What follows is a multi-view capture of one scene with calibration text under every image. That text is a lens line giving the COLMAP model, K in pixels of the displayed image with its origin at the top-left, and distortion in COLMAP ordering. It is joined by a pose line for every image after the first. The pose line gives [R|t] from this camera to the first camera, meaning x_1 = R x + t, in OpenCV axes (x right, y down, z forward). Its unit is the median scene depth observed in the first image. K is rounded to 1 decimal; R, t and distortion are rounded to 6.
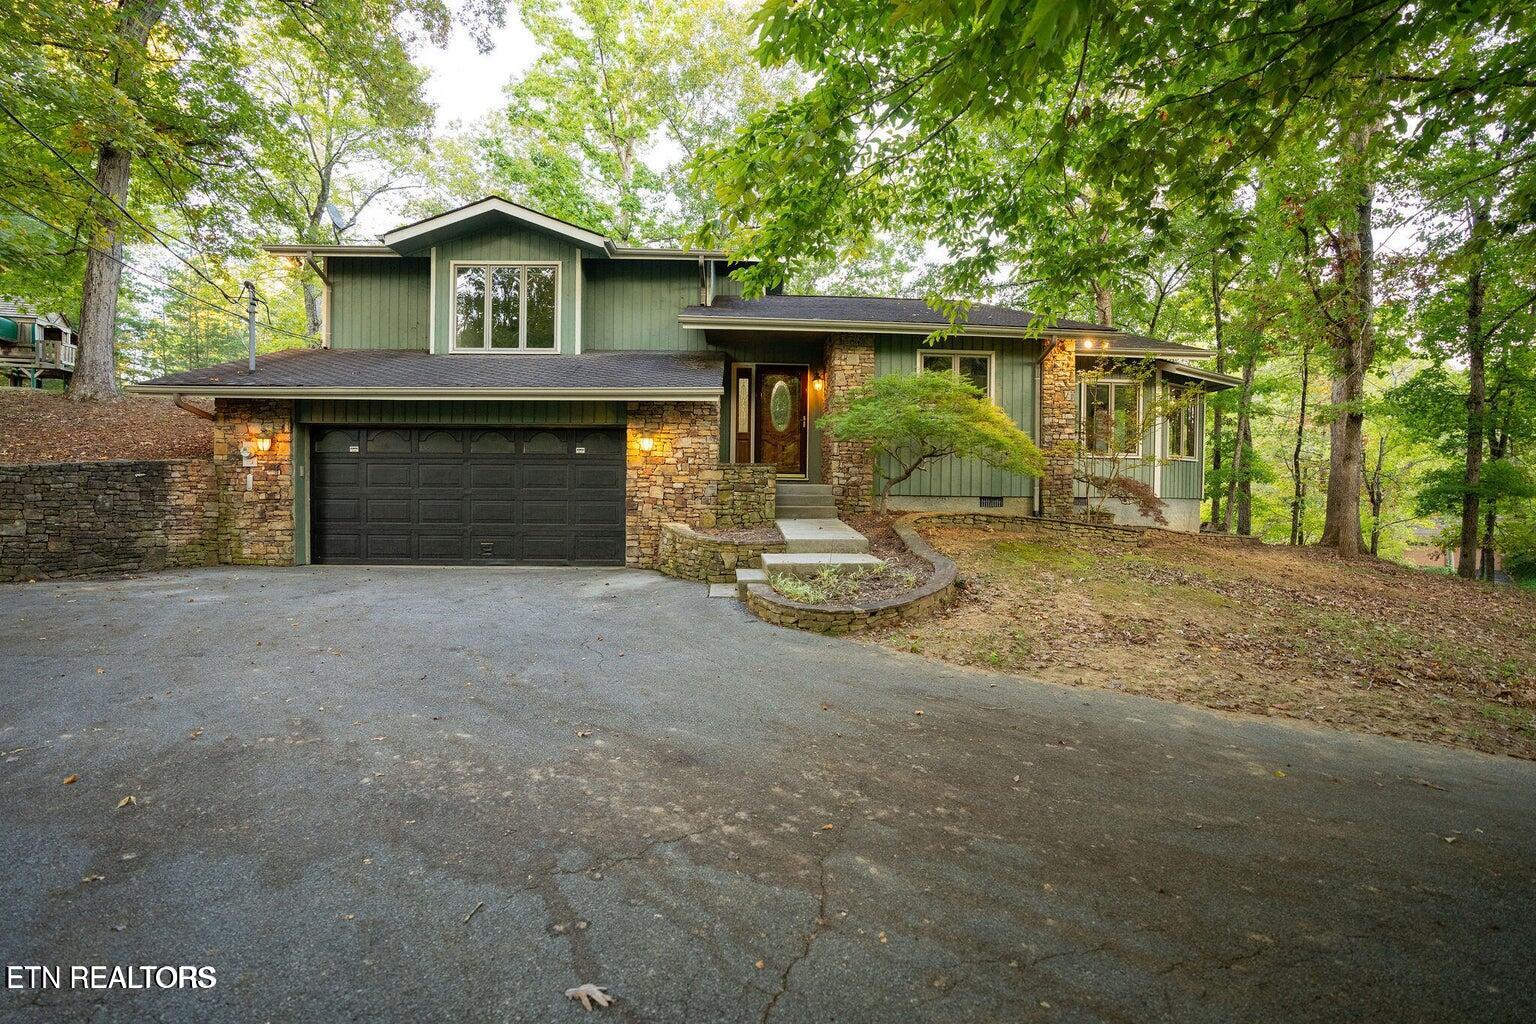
lens RADIAL K [[703.5, 0, 767.7], [0, 703.5, 513.4], [0, 0, 1]] dist [-0.037789, 0.003235]
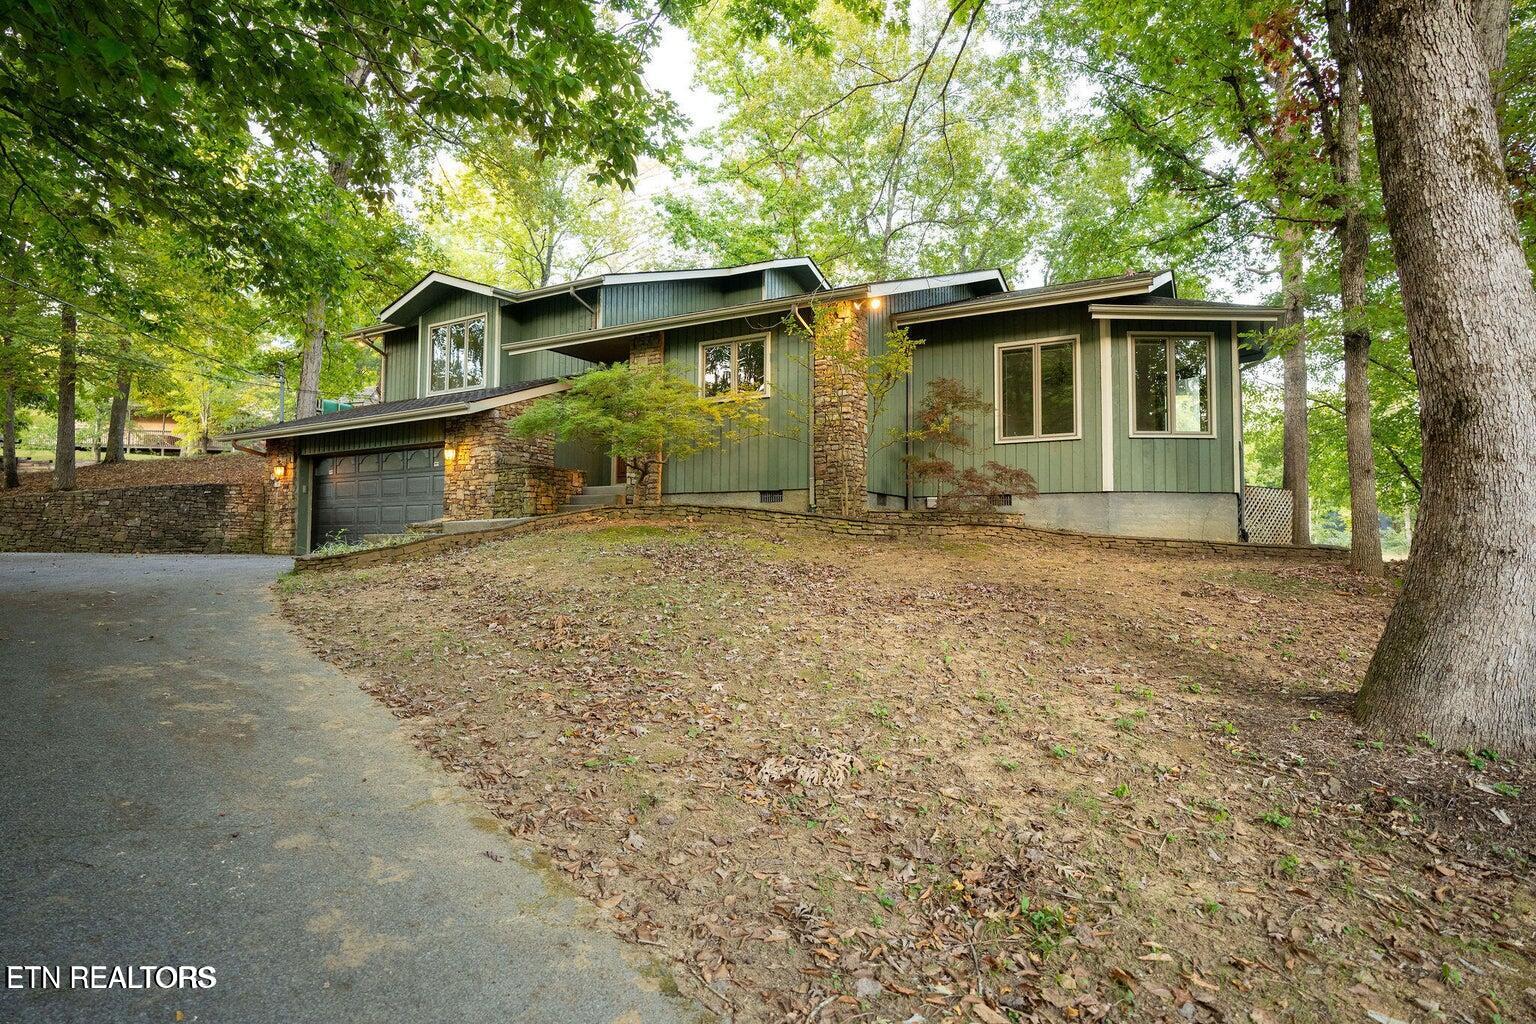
lens RADIAL K [[828.3, 0, 760.7], [0, 828.3, 515.4], [0, 0, 1]] dist [-0.014091, -0.000364]
pose [[0.825087, -0.025394, -0.564435, 1.040880], [-0.014226, 0.997739, -0.065683, 0.089584], [0.564827, 0.062223, 0.822860, 0.131142]]
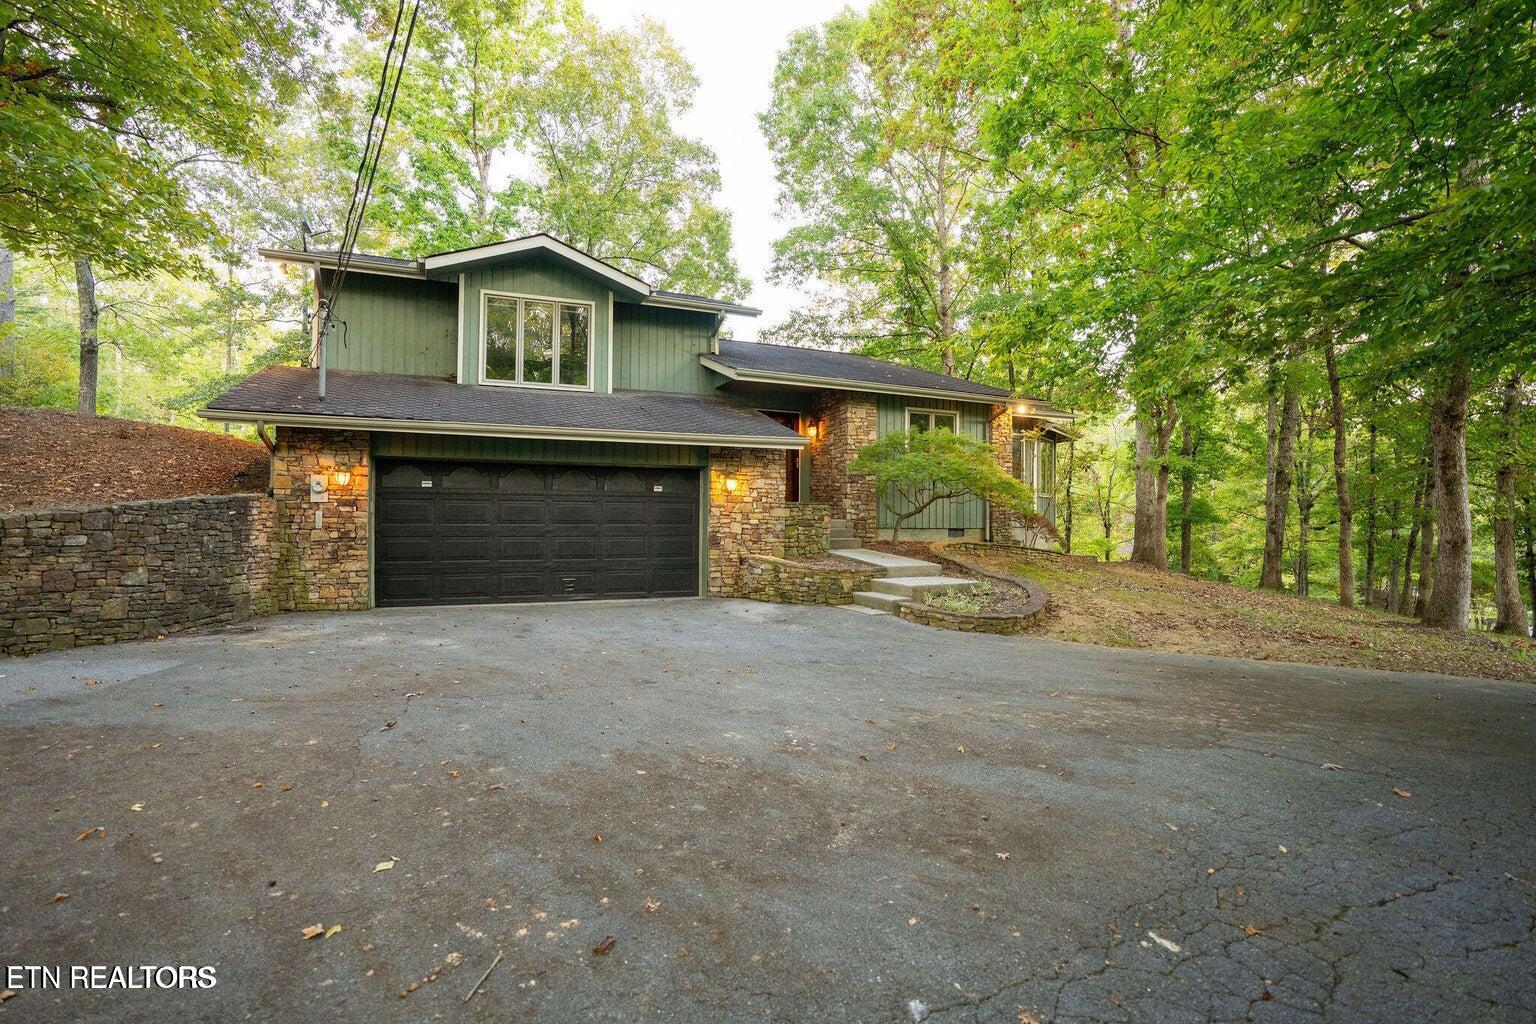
lens RADIAL K [[736.0, 0, 768.6], [0, 736.0, 519.6], [0, 0, 1]] dist [-0.039225, 0.003506]
pose [[0.933071, -0.002632, 0.359682, -0.519764], [0.012422, 0.999613, -0.024909, -0.013284], [-0.359477, 0.027710, 0.932742, -0.101145]]
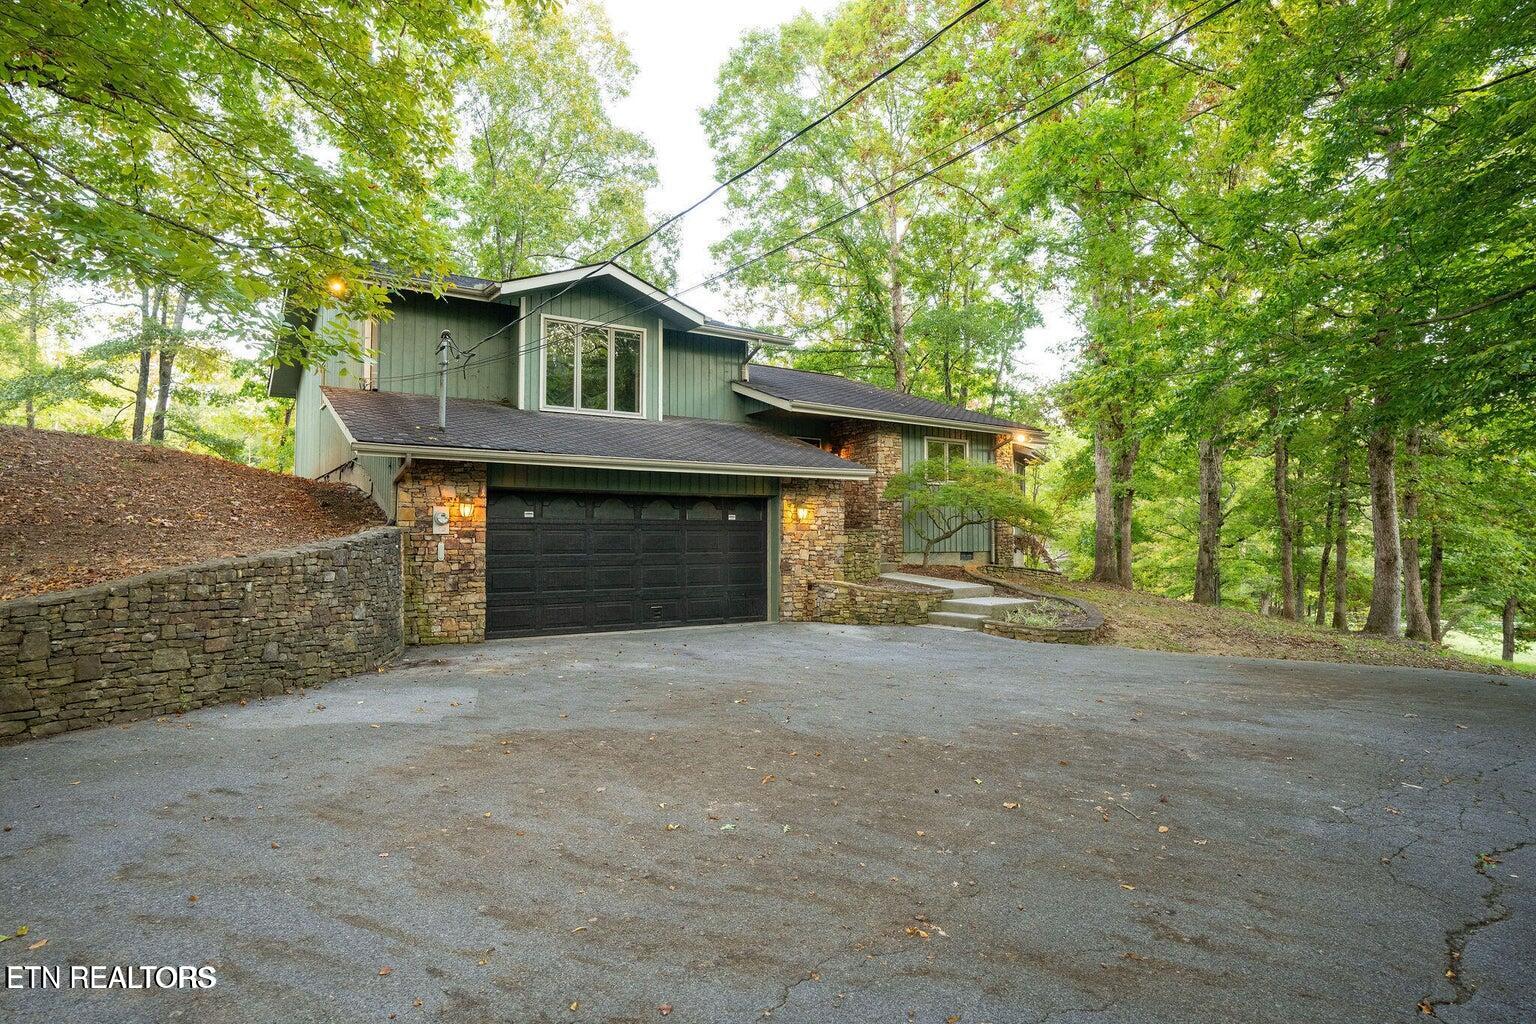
lens RADIAL K [[848.0, 0, 771.9], [0, 848.0, 524.1], [0, 0, 1]] dist [-0.024205, -0.002795]
pose [[0.848701, 0.000242, 0.528874, -0.928133], [0.024397, 0.998917, -0.039609, -0.025640], [-0.528311, 0.046519, 0.847776, -0.157250]]
